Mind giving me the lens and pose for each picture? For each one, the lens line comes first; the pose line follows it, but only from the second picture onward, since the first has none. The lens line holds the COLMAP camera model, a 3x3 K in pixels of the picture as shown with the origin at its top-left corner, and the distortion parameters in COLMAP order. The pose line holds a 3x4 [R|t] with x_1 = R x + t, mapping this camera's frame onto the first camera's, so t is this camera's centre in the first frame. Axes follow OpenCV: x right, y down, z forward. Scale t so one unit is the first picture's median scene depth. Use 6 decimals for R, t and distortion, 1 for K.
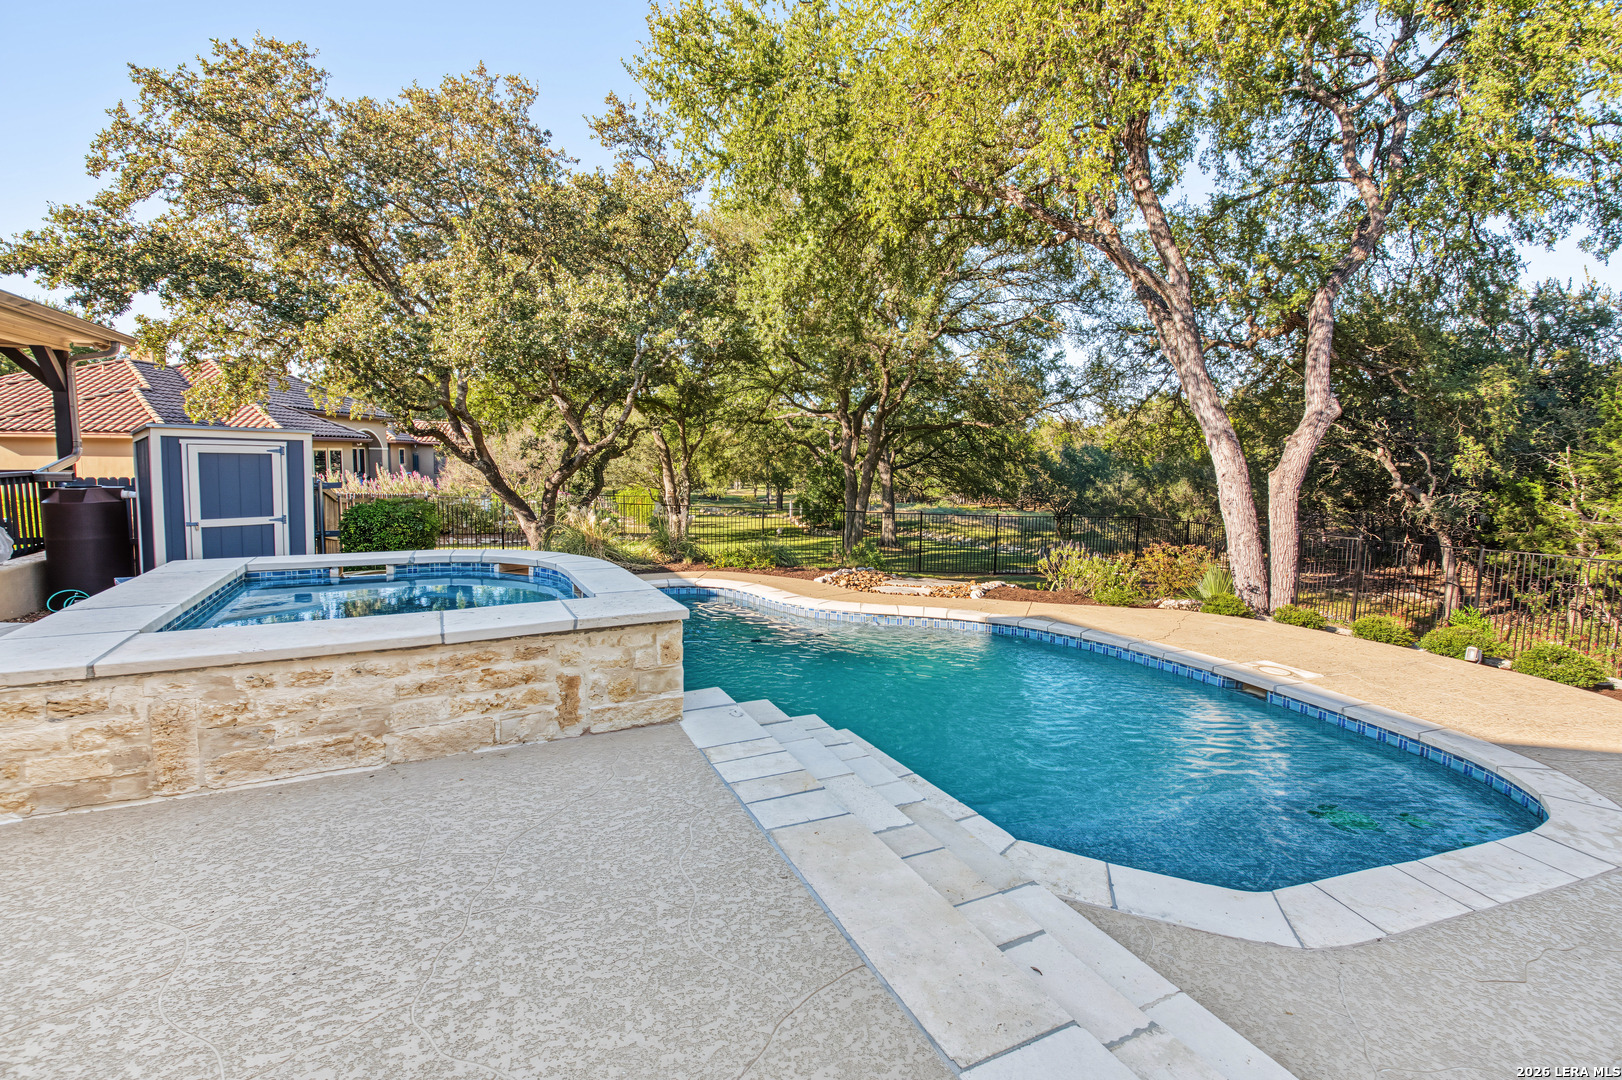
lens RADIAL K [[726.2, 0, 788.7], [0, 726.2, 522.4], [0, 0, 1]] dist [0.014427, -0.022544]
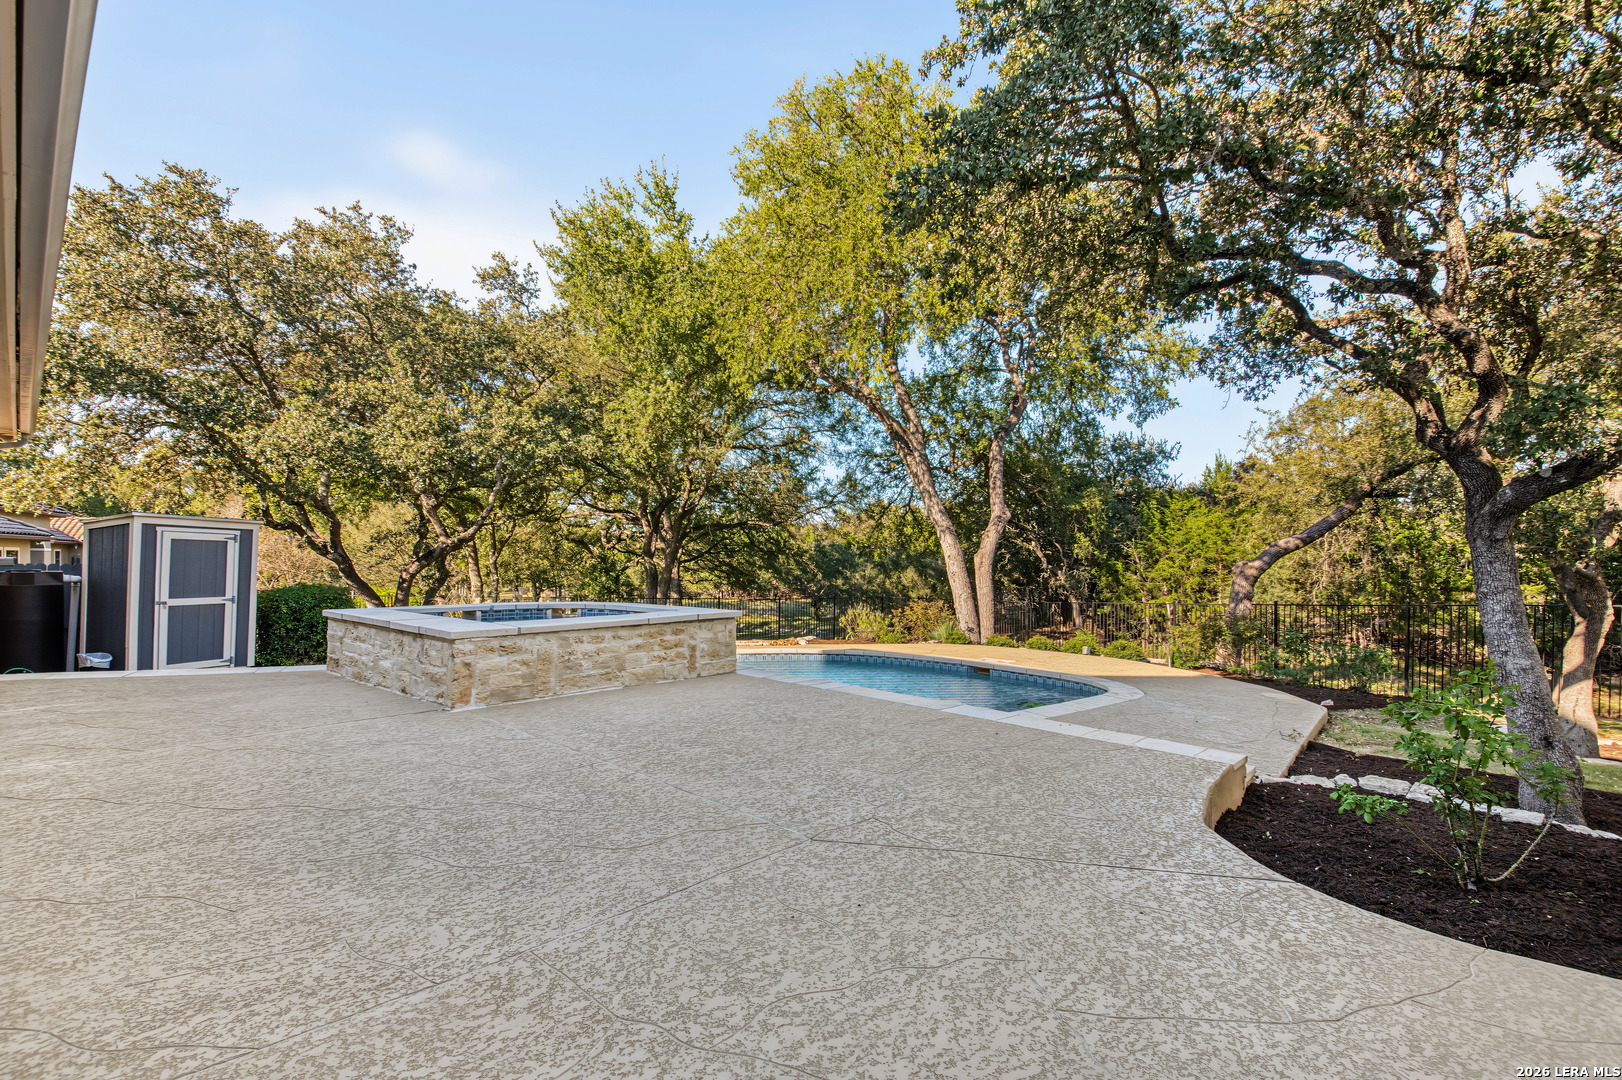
lens RADIAL K [[686.1, 0, 810.4], [0, 686.1, 543.1], [0, 0, 1]] dist [0.044034, -0.043491]
pose [[0.933557, -0.001807, 0.358424, -0.139514], [0.040477, 0.994122, -0.100416, 0.029337], [-0.356135, 0.108252, 0.928143, -0.174342]]
